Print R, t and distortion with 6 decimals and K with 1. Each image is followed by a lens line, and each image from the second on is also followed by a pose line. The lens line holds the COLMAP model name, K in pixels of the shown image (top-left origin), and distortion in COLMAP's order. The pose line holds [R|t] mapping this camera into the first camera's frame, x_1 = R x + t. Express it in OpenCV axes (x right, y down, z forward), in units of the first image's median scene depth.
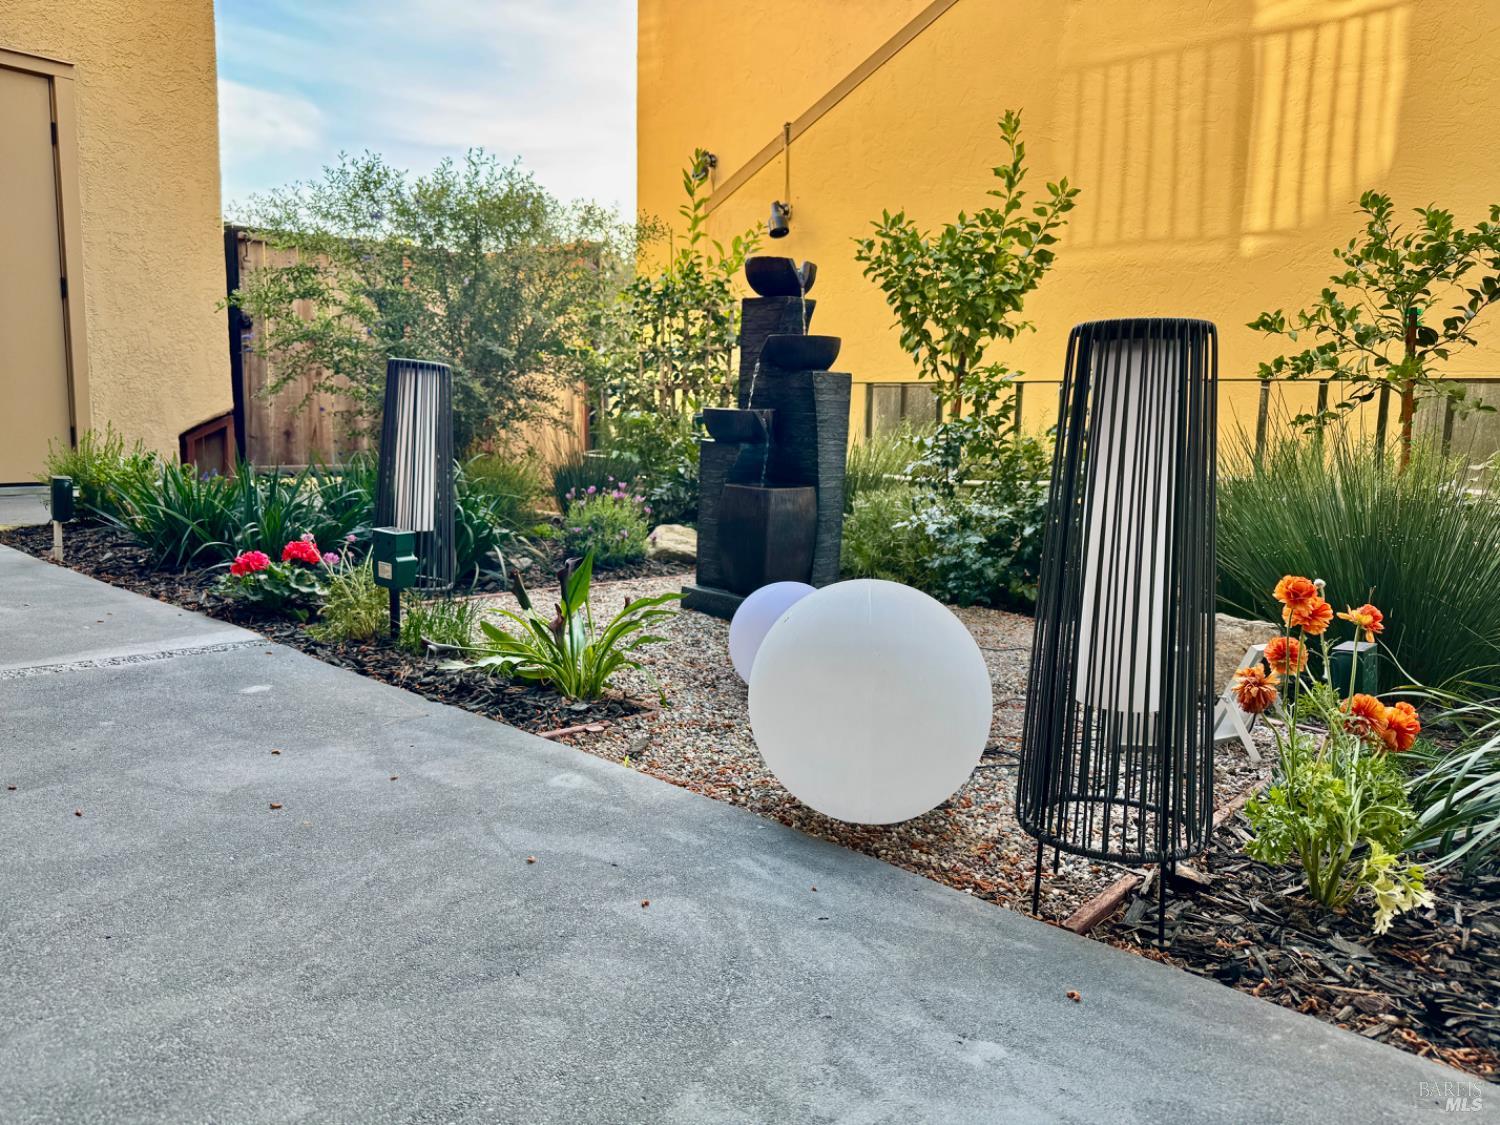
lens RADIAL K [[1062.6, 0, 747.8], [0, 1062.6, 580.7], [0, 0, 1]] dist [0.078972, -0.092534]
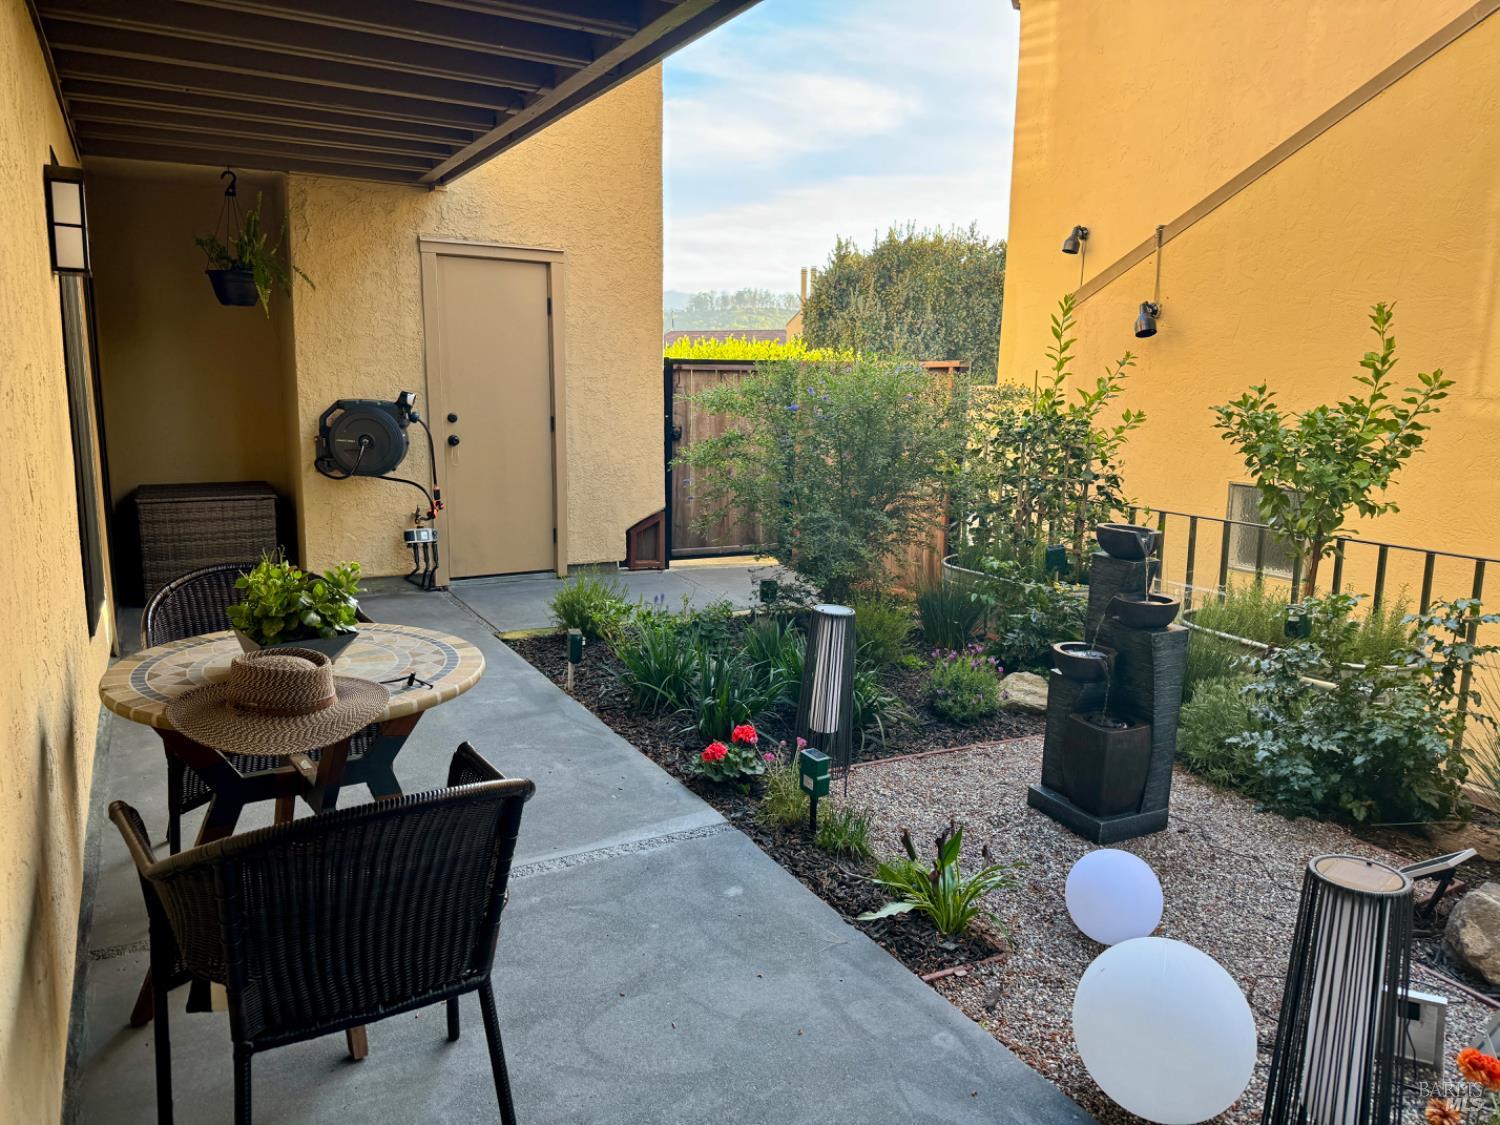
lens RADIAL K [[1062.6, 0, 747.2], [0, 1062.6, 570.1], [0, 0, 1]] dist [0.078972, -0.092534]
pose [[0.948093, 0.052773, -0.313584, 0.003455], [-0.043893, 0.998412, 0.035316, -0.221531], [0.314950, -0.019719, 0.948903, -0.221159]]
